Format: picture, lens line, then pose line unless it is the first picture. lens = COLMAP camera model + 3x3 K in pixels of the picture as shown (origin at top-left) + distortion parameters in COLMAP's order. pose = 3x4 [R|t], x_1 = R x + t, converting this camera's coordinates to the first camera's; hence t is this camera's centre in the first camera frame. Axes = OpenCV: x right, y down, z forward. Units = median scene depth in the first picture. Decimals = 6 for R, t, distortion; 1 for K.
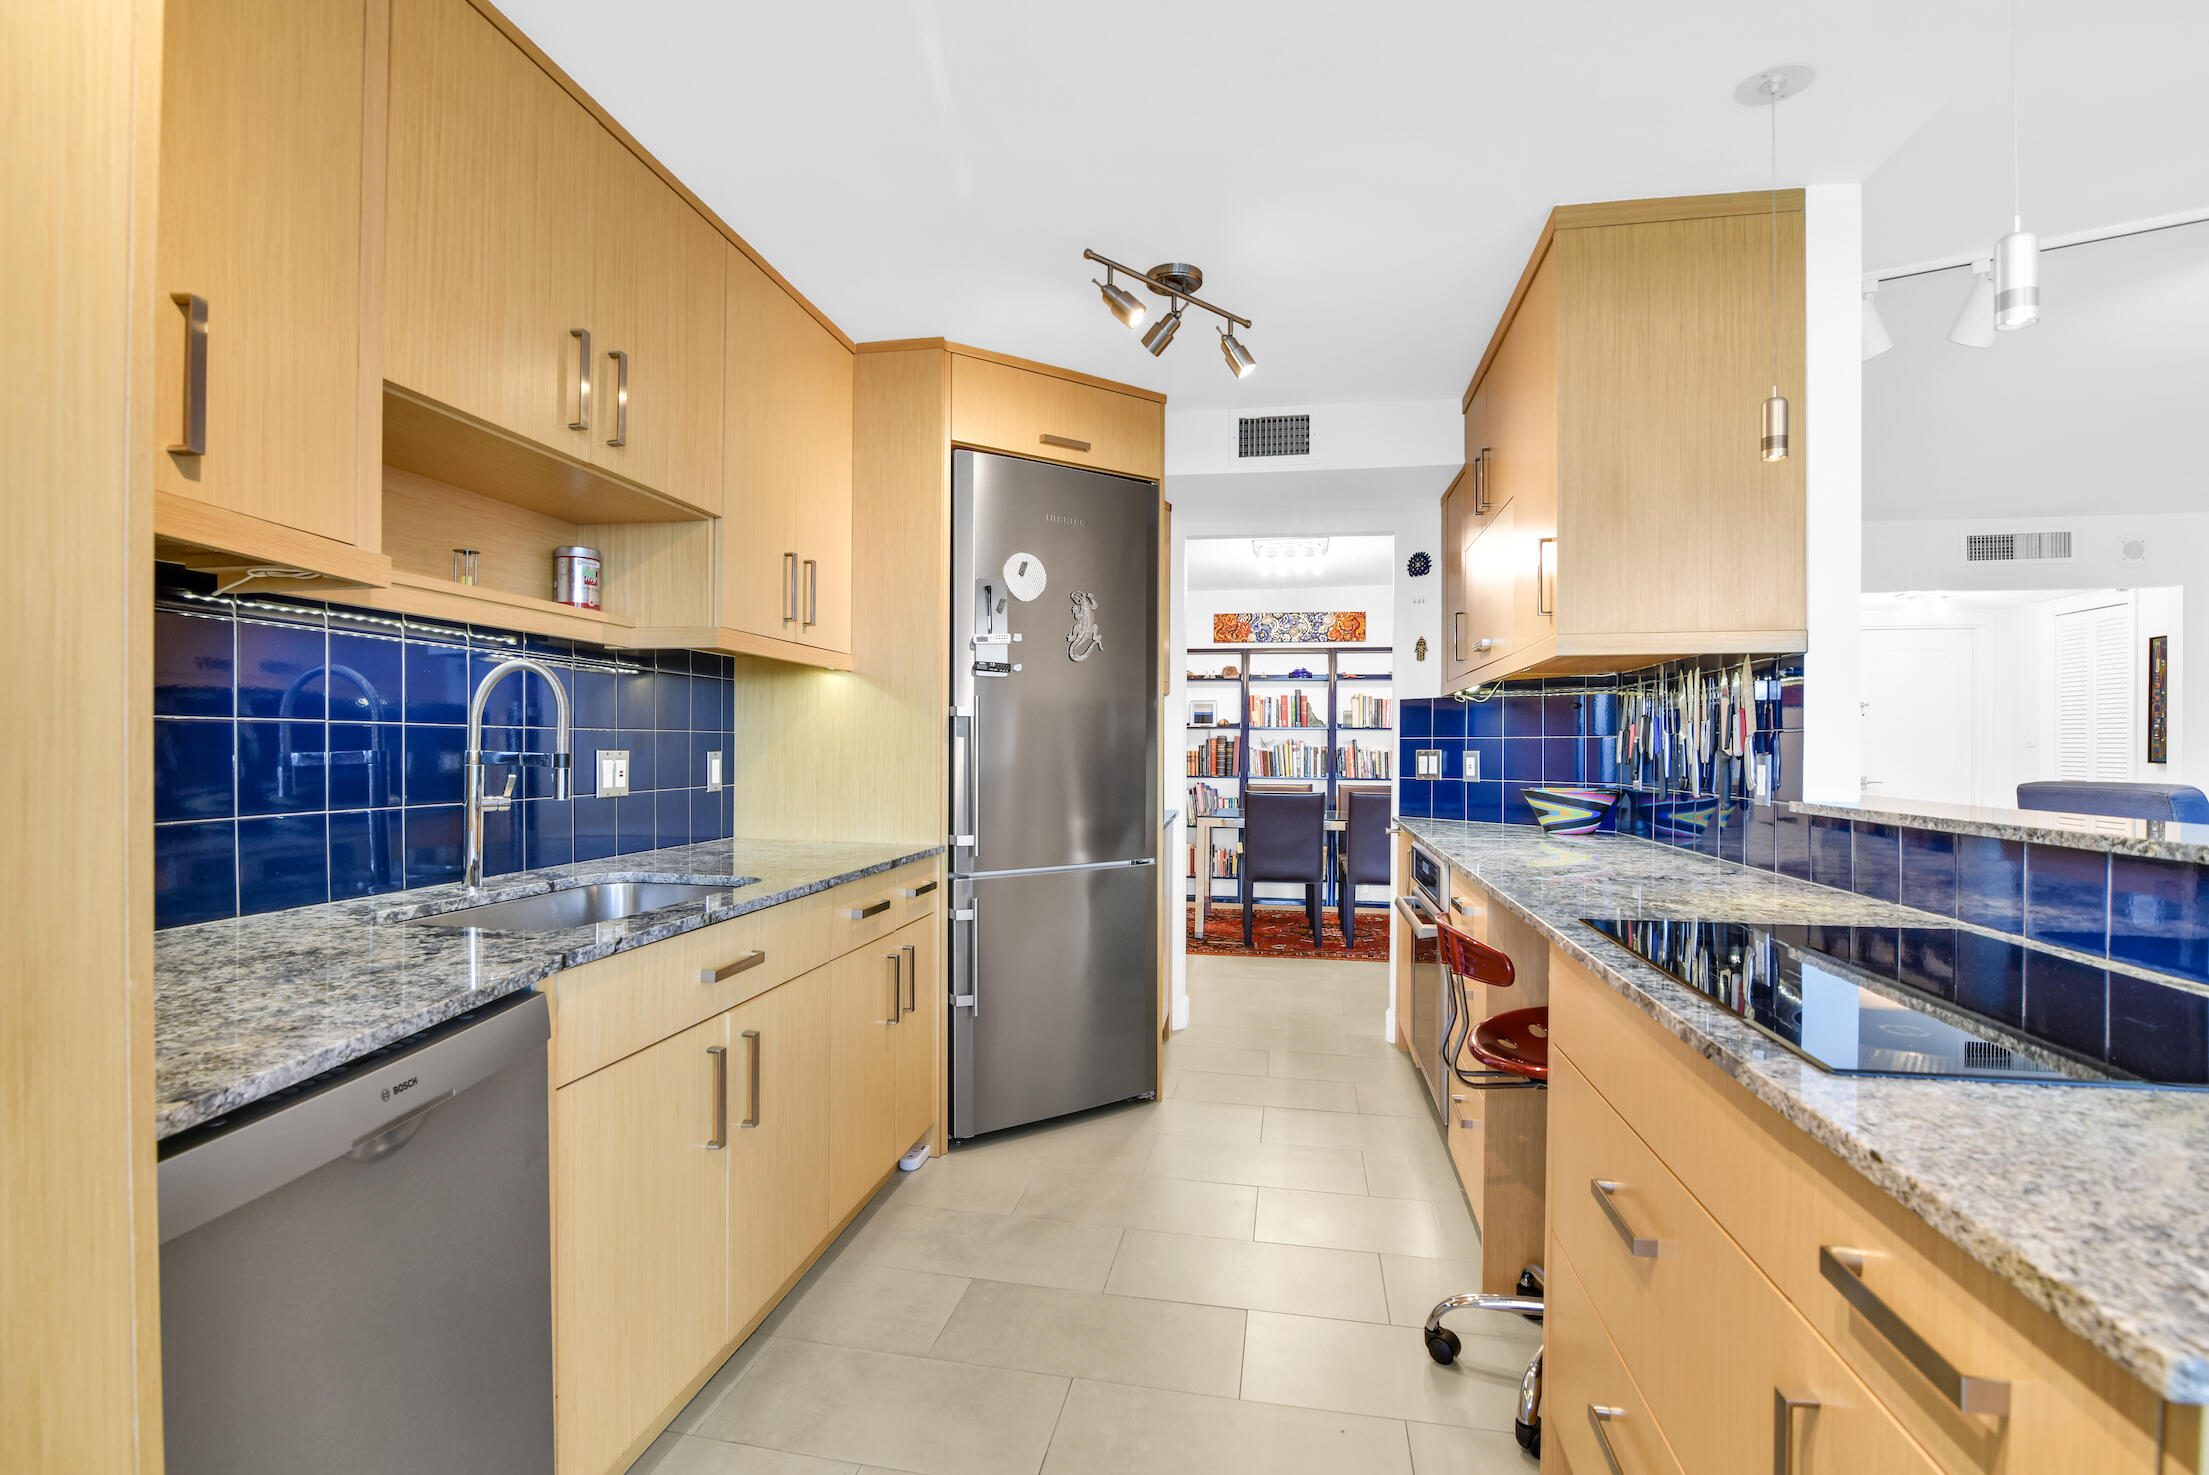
lens RADIAL K [[1037.9, 0, 1101.5], [0, 1037.9, 752.8], [0, 0, 1]] dist [-0.021585, -0.000953]
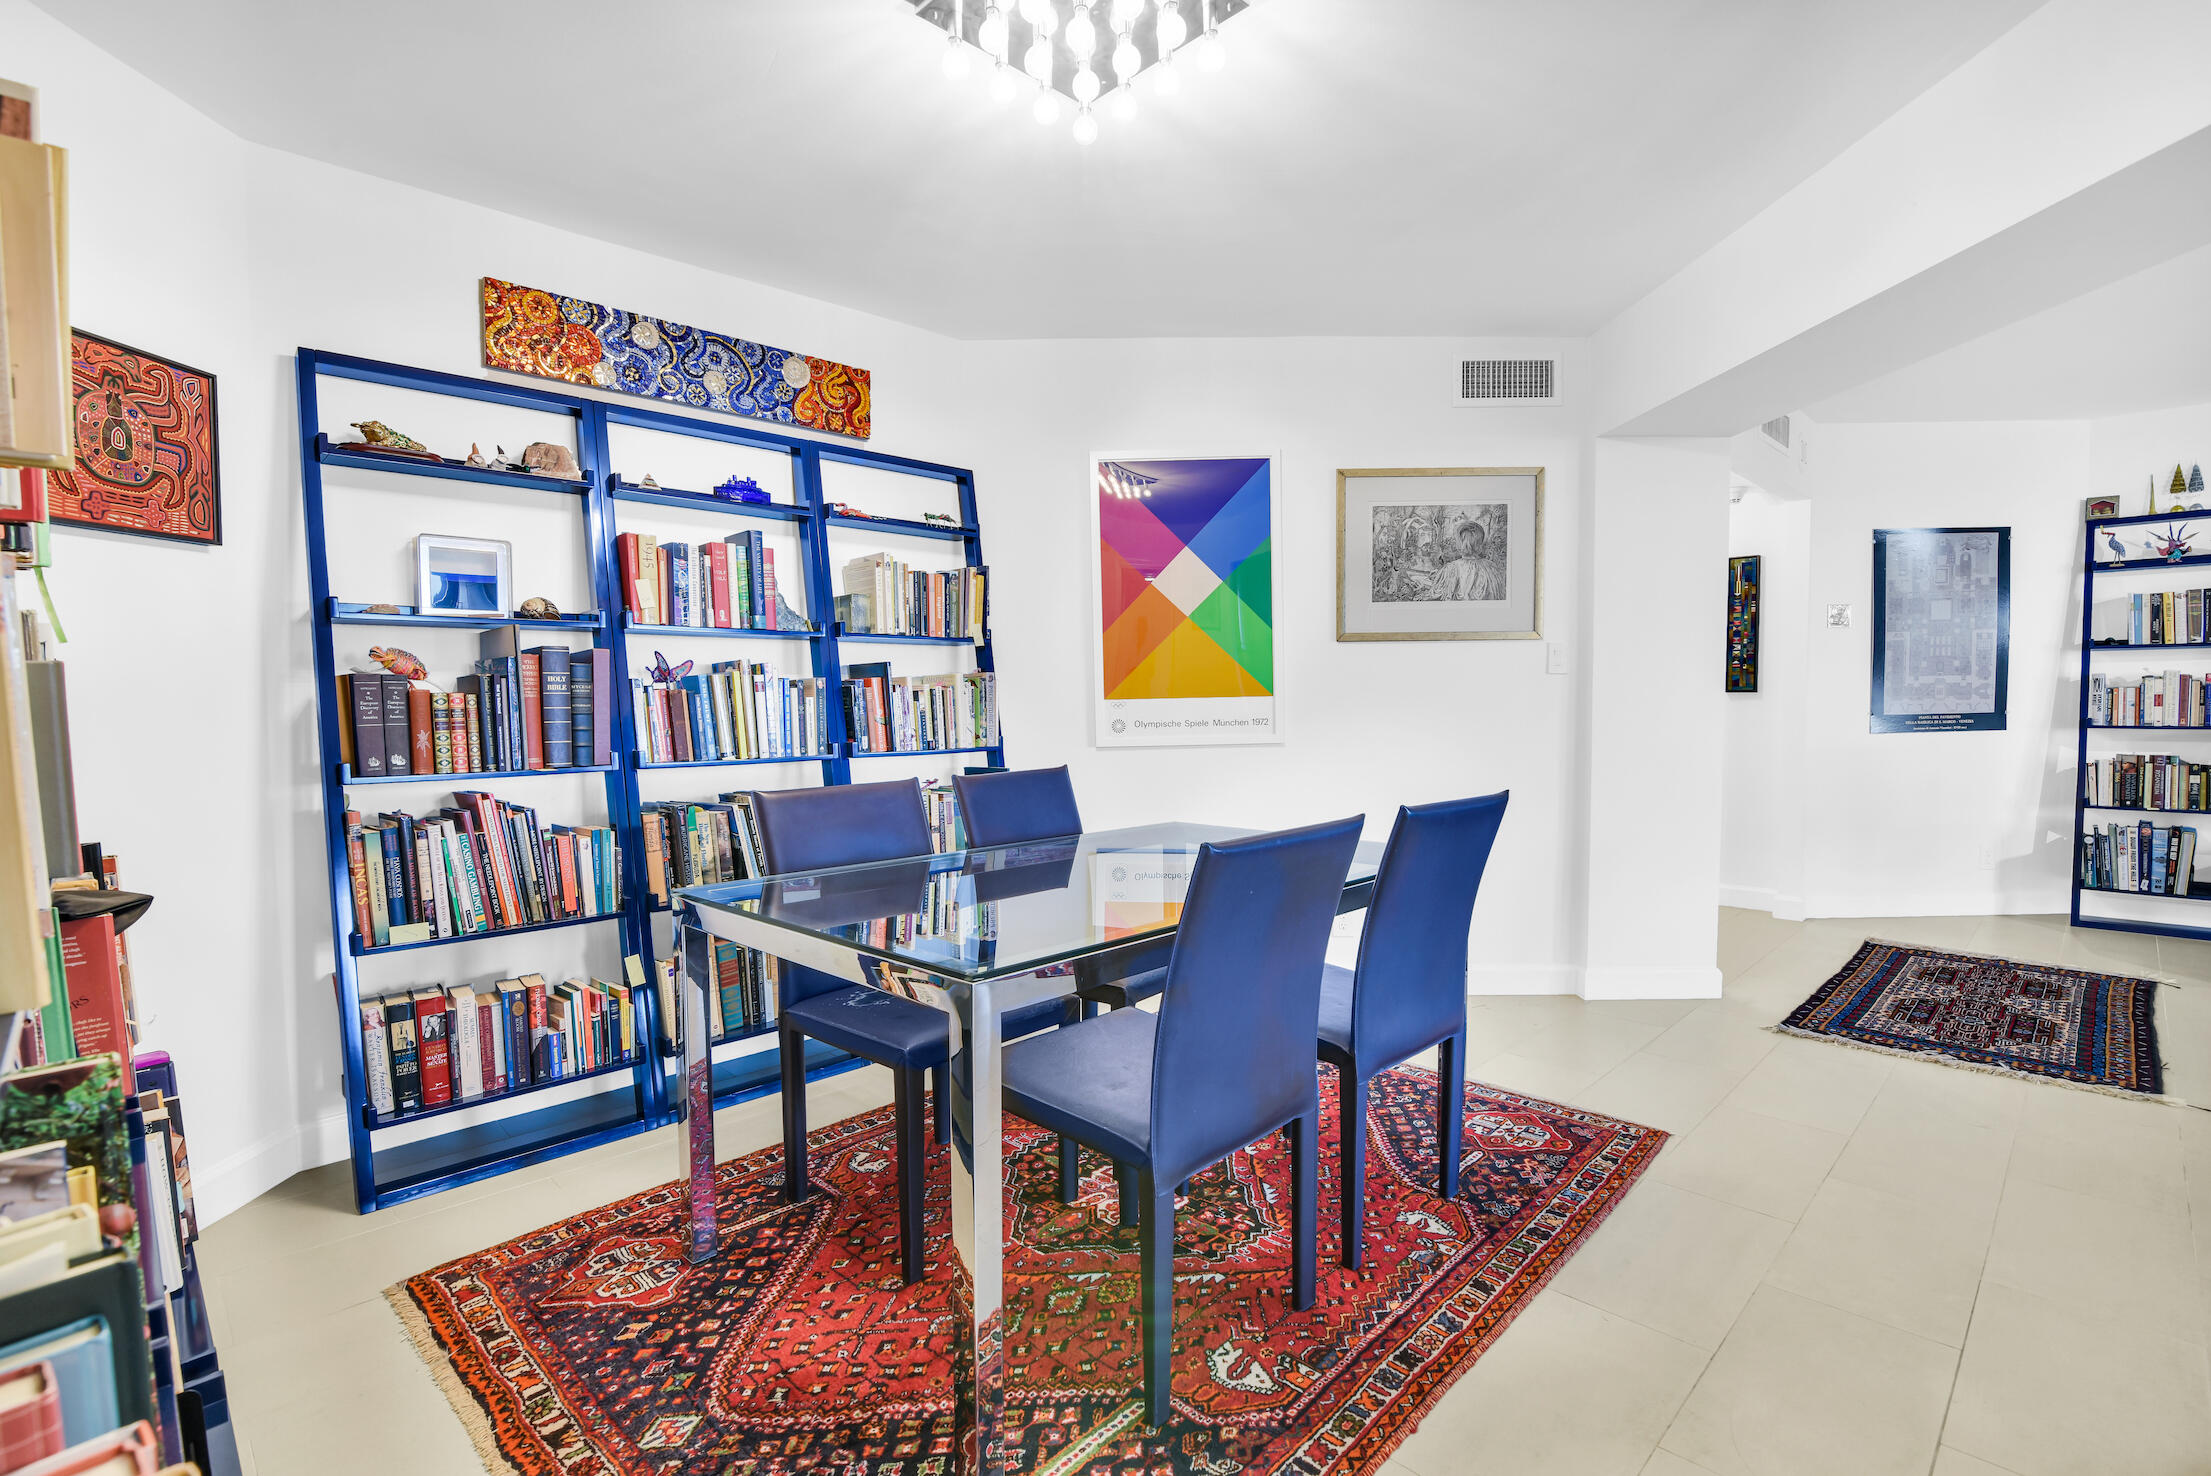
lens RADIAL K [[1038.9, 0, 1113.5], [0, 1038.9, 756.3], [0, 0, 1]] dist [-0.021585, -0.000953]
pose [[0.554236, -0.060117, 0.830185, -0.131154], [0.014448, 0.997933, 0.062620, 0.001544], [-0.832234, -0.022712, 0.553959, 1.420505]]
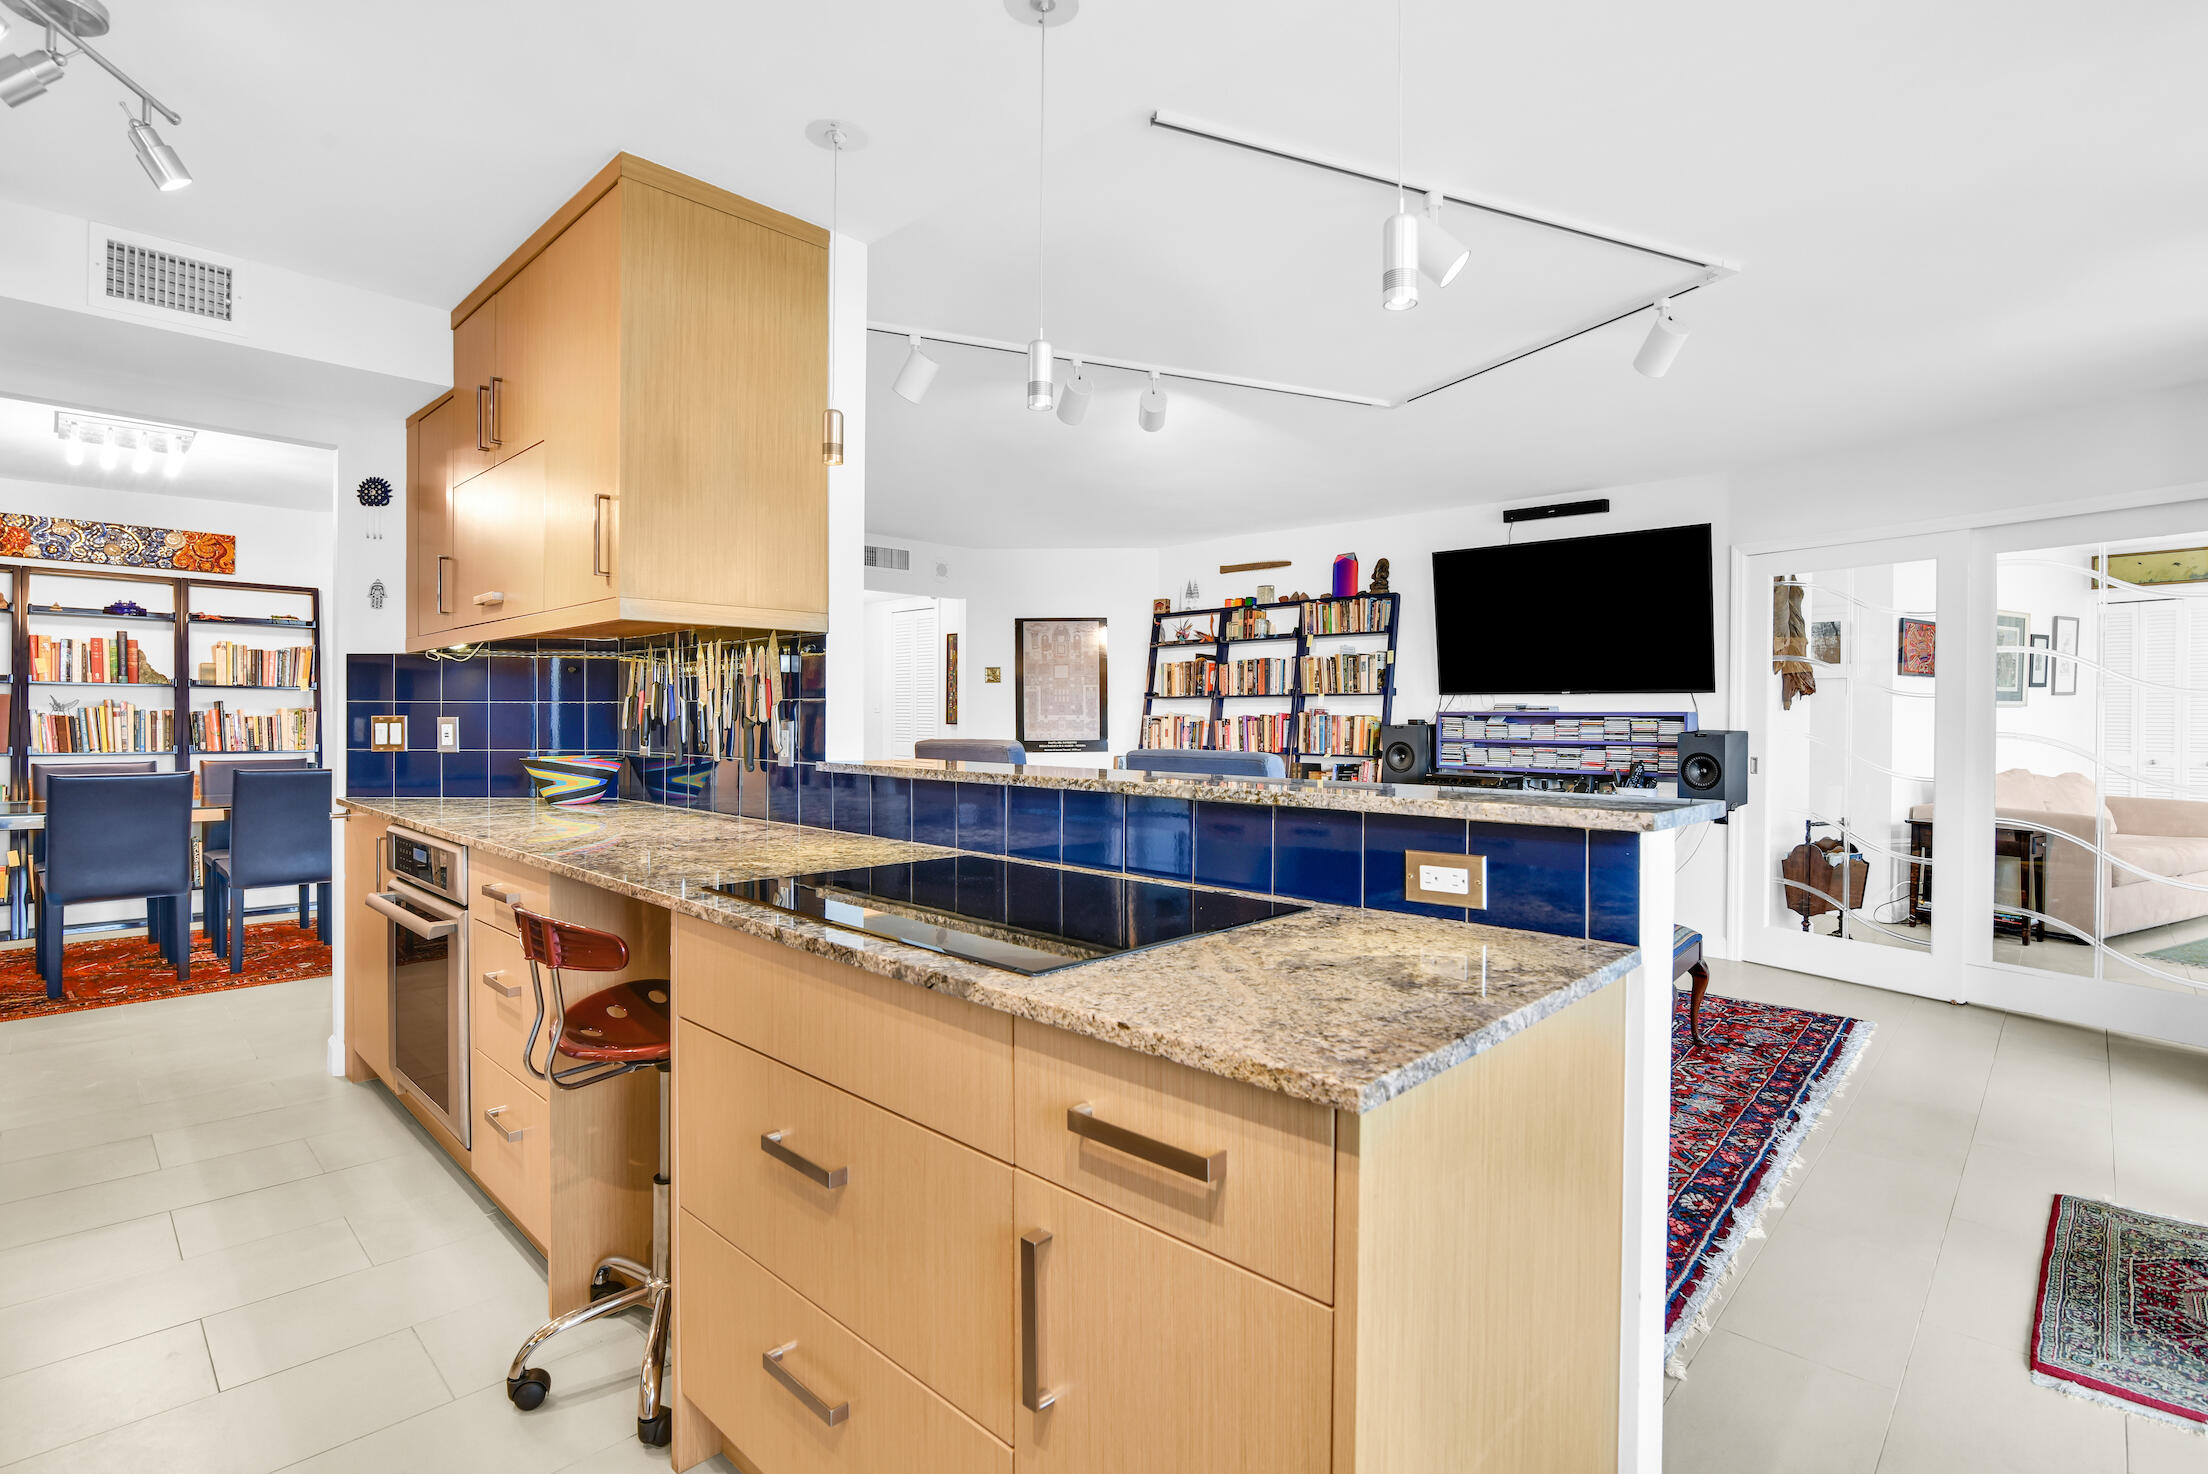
lens RADIAL K [[1037.5, 0, 1127.8], [0, 1037.5, 726.5], [0, 0, 1]] dist [-0.021585, -0.000953]
pose [[0.528307, -0.009256, 0.849003, -0.087085], [0.000772, 0.999945, 0.010421, -0.002567], [-0.849053, -0.004850, 0.528286, 0.062845]]
